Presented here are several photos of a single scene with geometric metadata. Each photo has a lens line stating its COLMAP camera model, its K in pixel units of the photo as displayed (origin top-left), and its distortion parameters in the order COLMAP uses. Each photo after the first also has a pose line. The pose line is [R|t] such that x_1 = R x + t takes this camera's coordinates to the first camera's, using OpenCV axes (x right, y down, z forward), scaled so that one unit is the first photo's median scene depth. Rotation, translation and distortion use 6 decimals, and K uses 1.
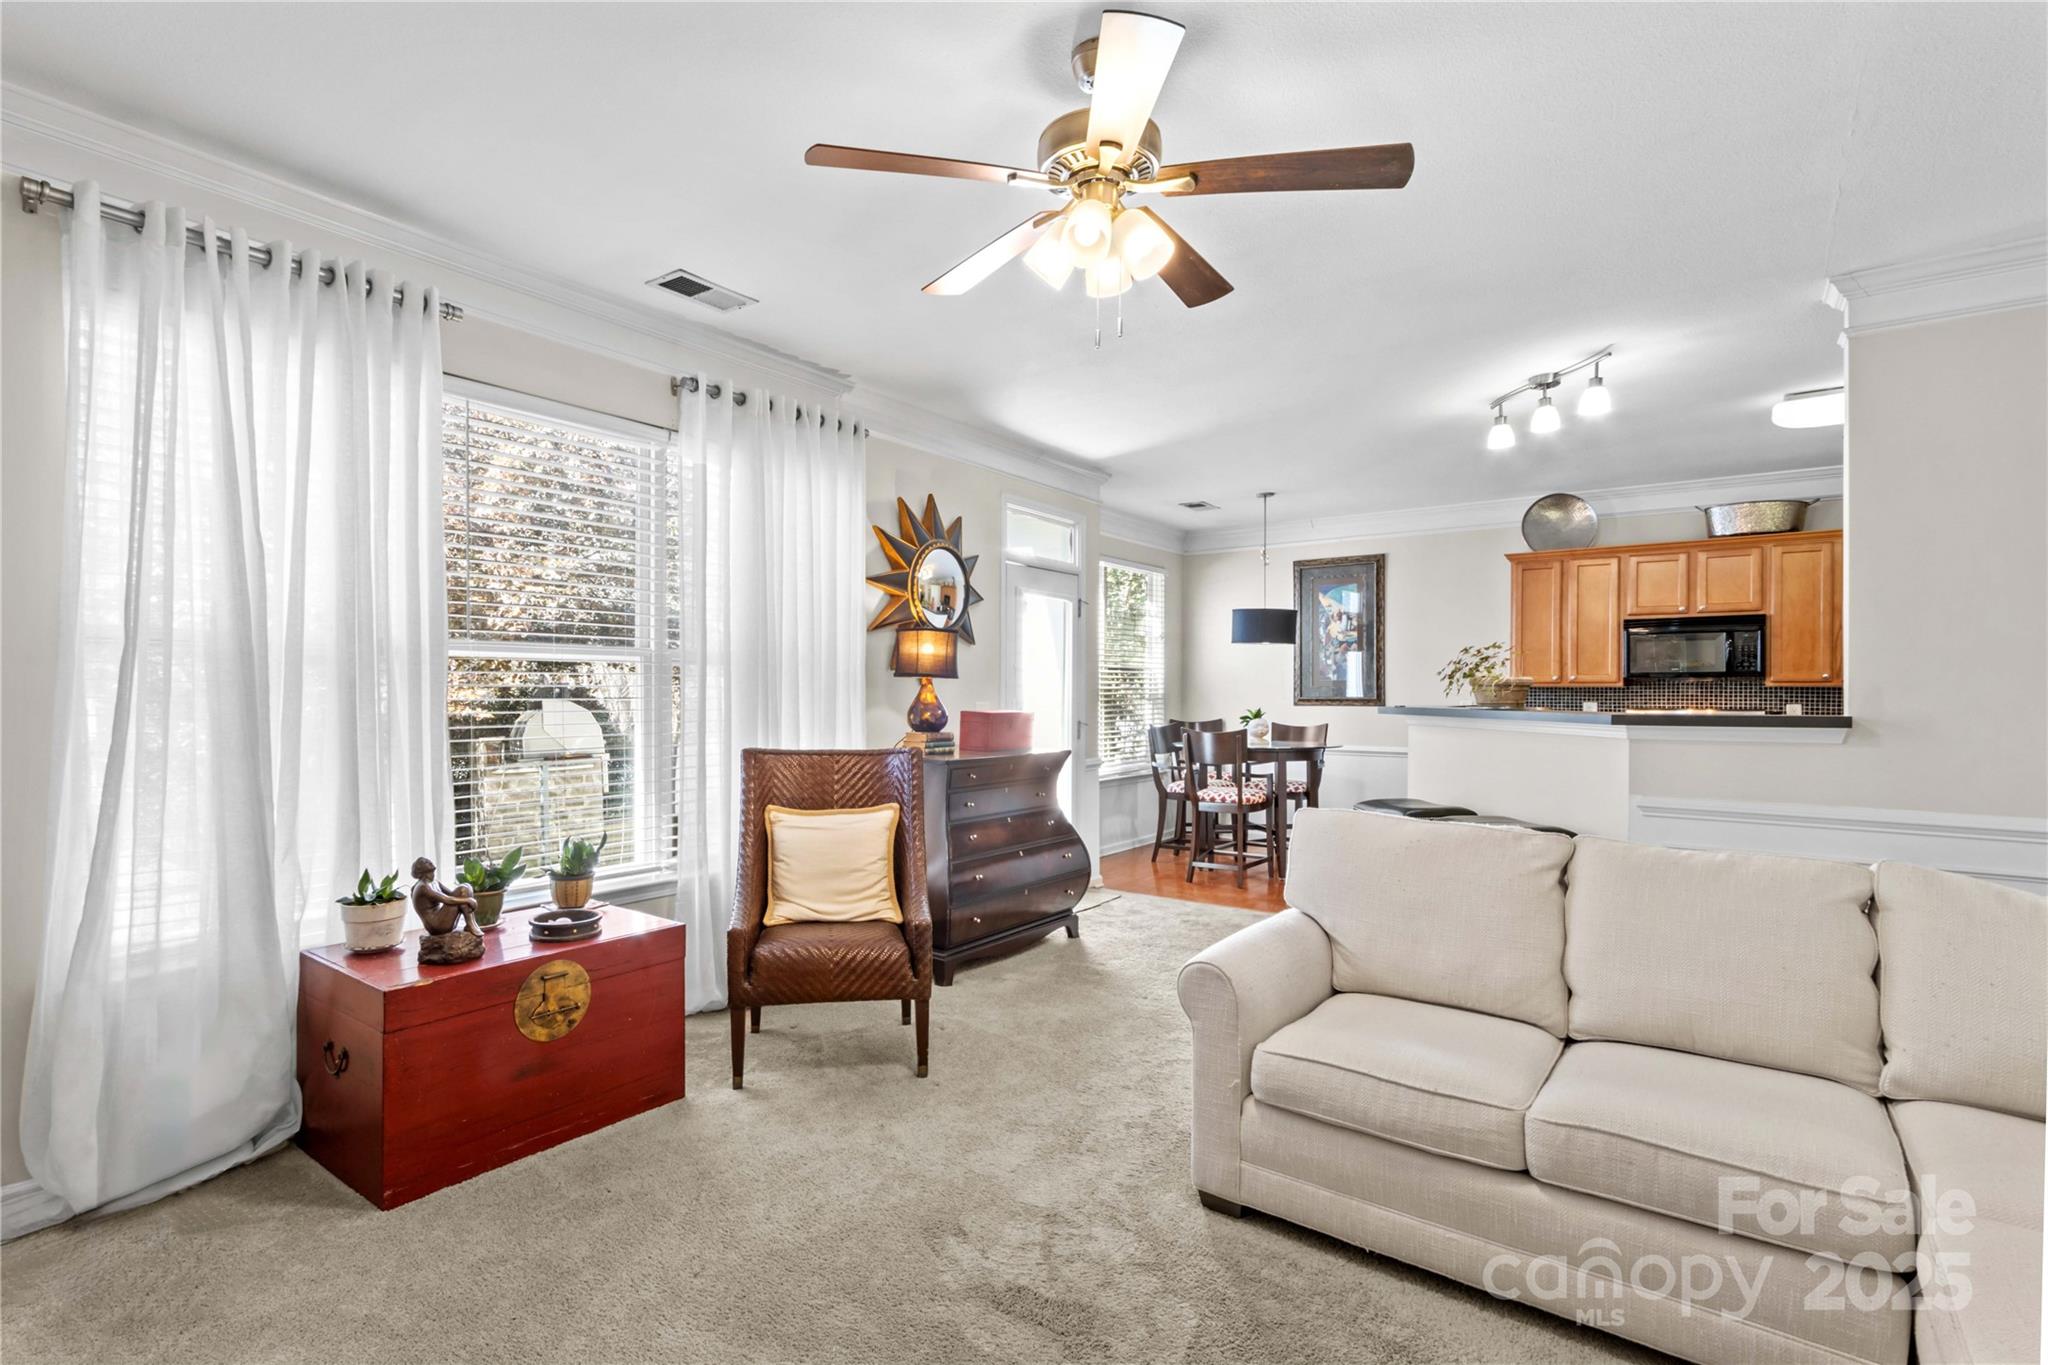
lens RADIAL K [[993.0, 0, 965.7], [0, 993.0, 697.1], [0, 0, 1]] dist [0.003942, -0.000132]
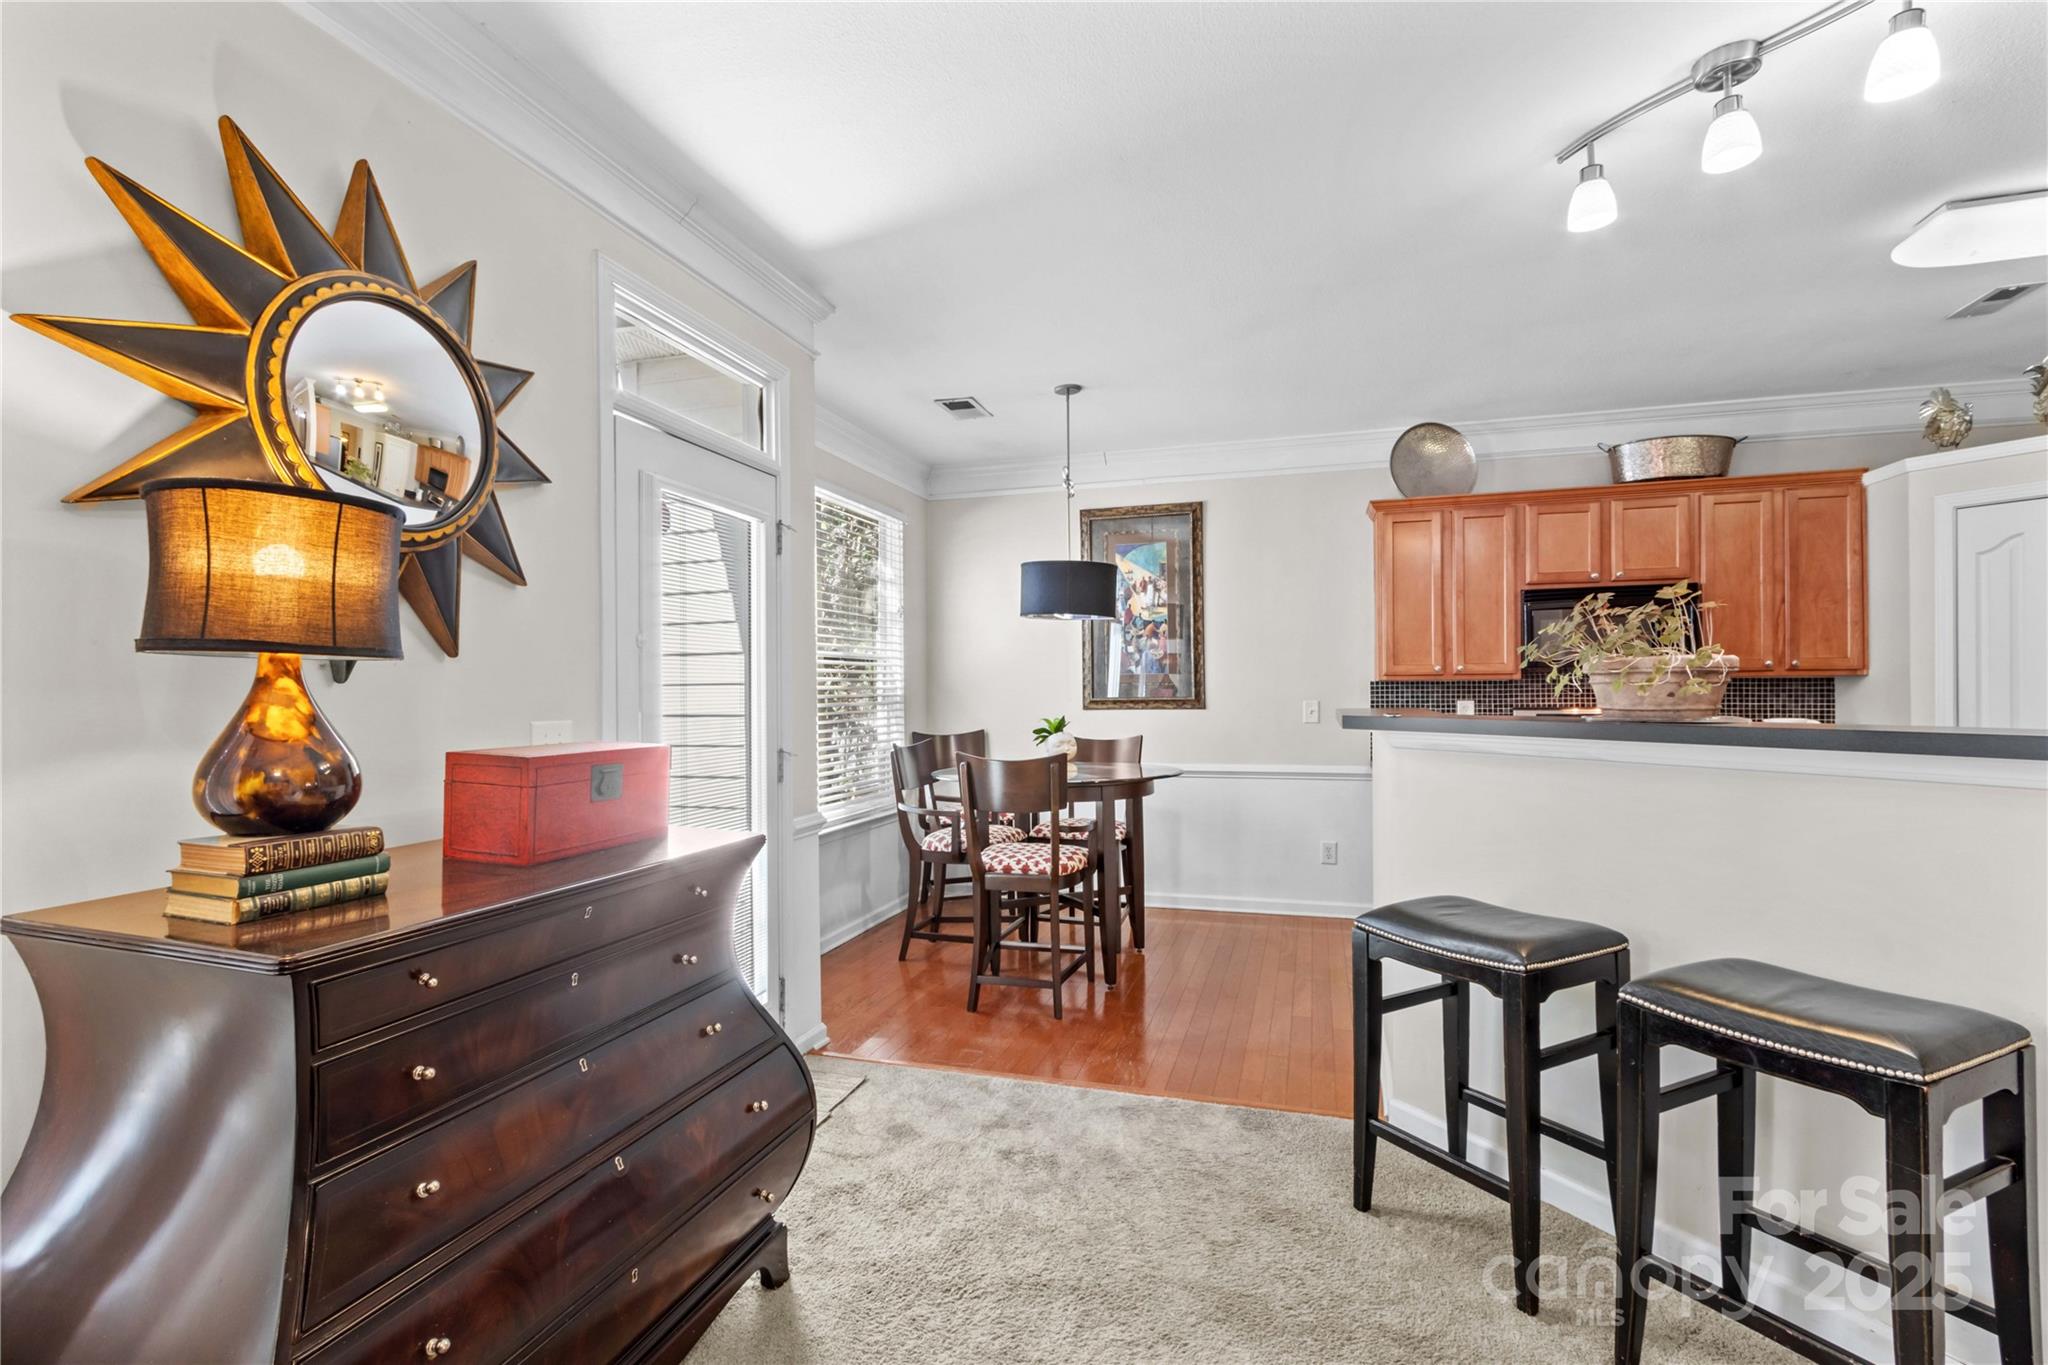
lens RADIAL K [[961.8, 0, 1020.1], [0, 961.8, 690.5], [0, 0, 1]] dist [0.010013, -0.000458]
pose [[0.934682, -0.009813, 0.355349, 0.055669], [0.012513, 0.999908, -0.005301, -0.003461], [-0.355264, 0.009402, 0.934719, 0.518792]]
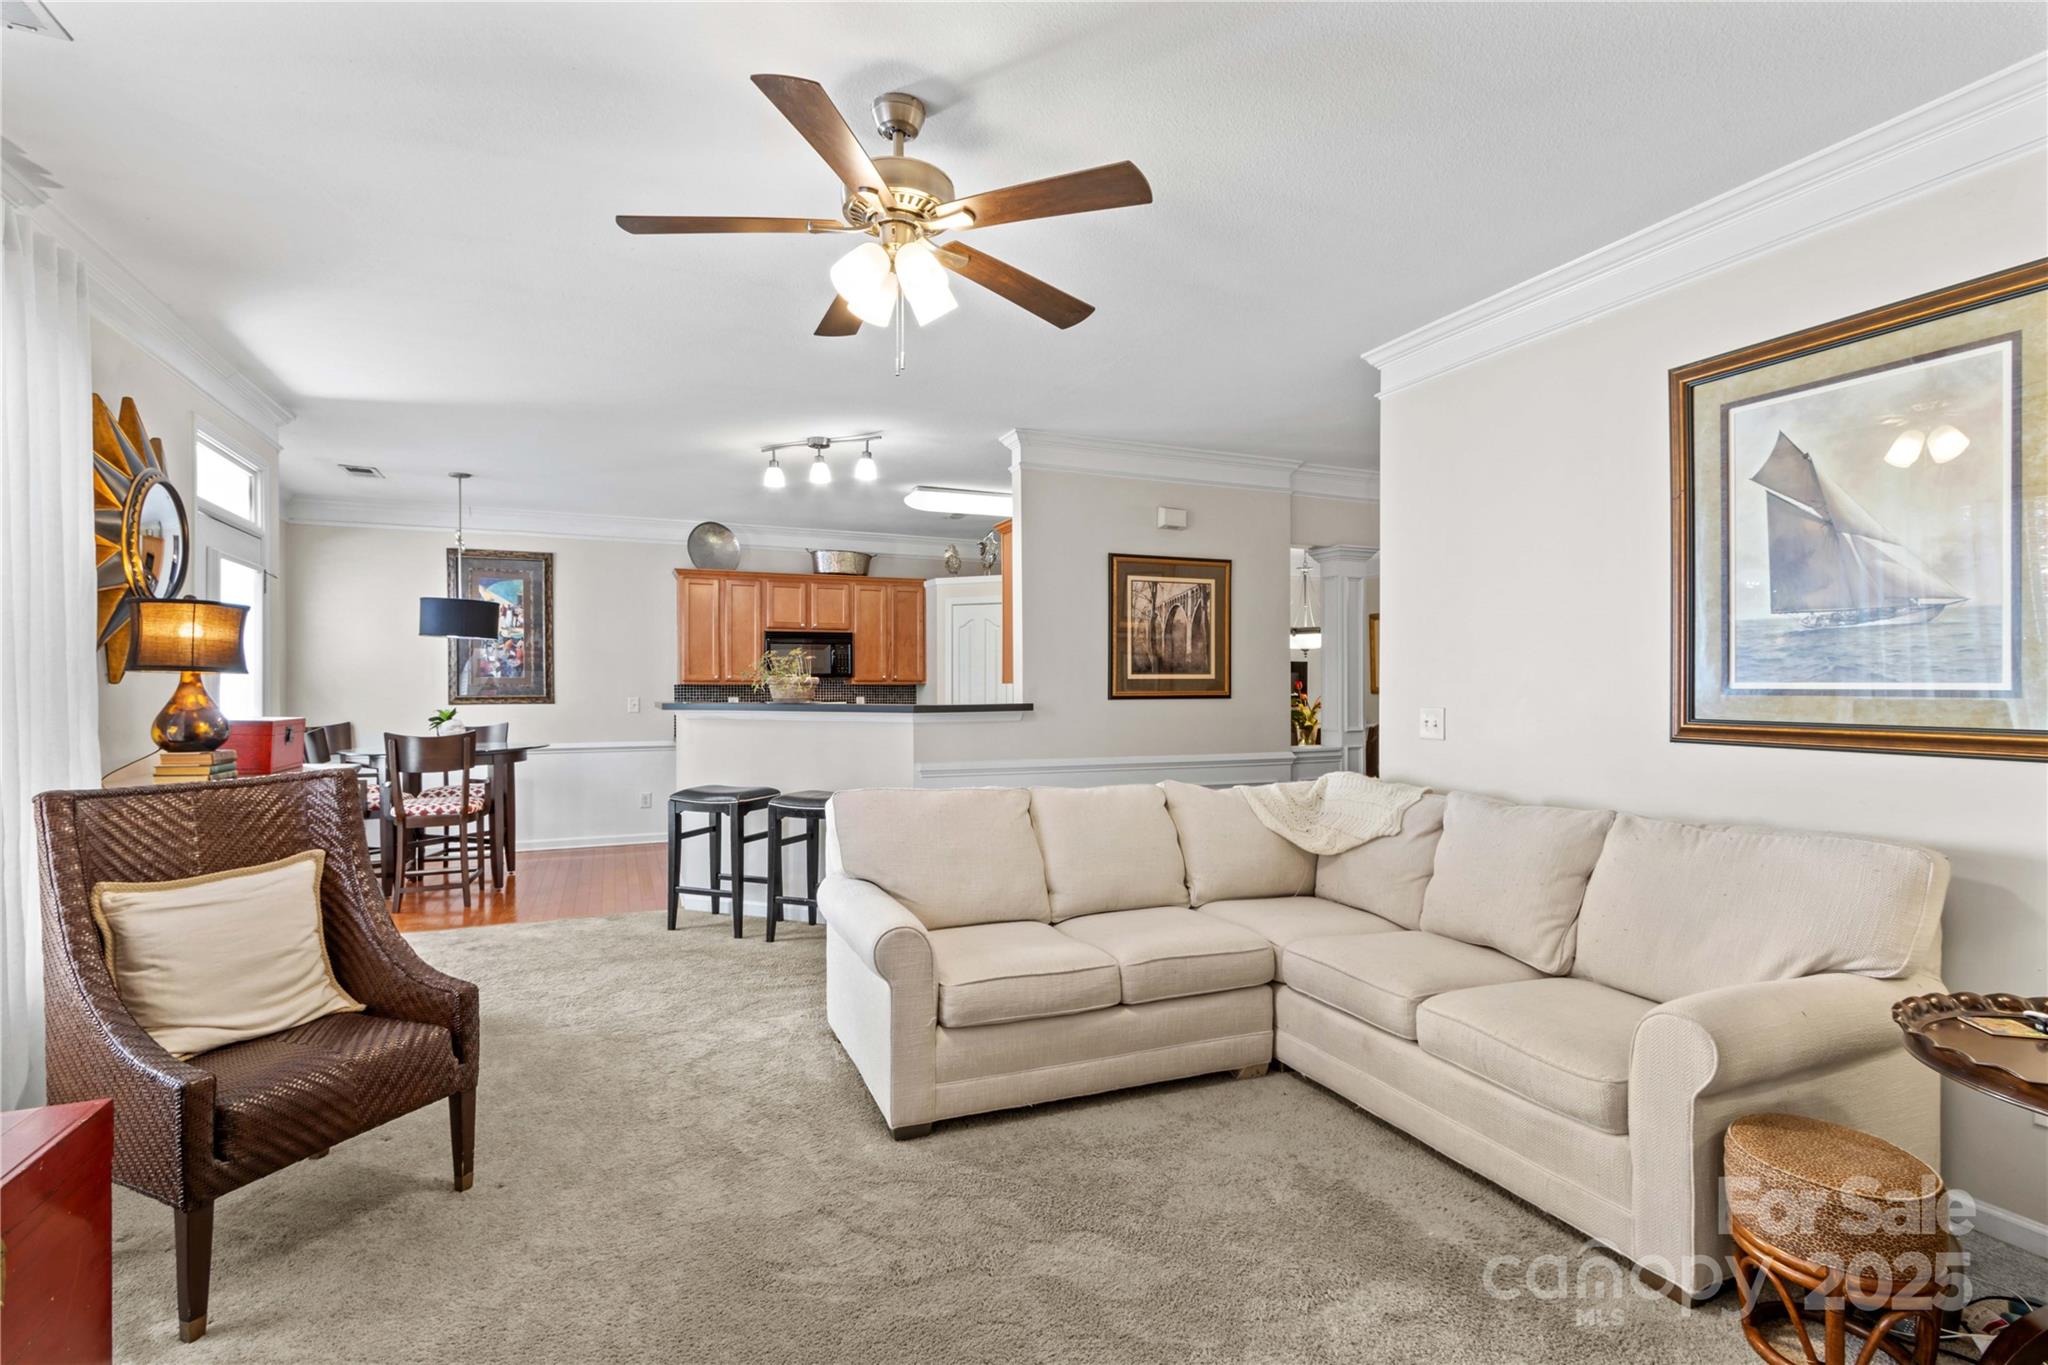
lens RADIAL K [[961.8, 0, 1020.1], [0, 961.8, 690.5], [0, 0, 1]] dist [0.010013, -0.000458]
pose [[0.486387, -0.005726, 0.873725, -0.279502], [0.008620, 0.999961, 0.001755, -0.002543], [-0.873701, 0.006678, 0.486418, 0.143244]]
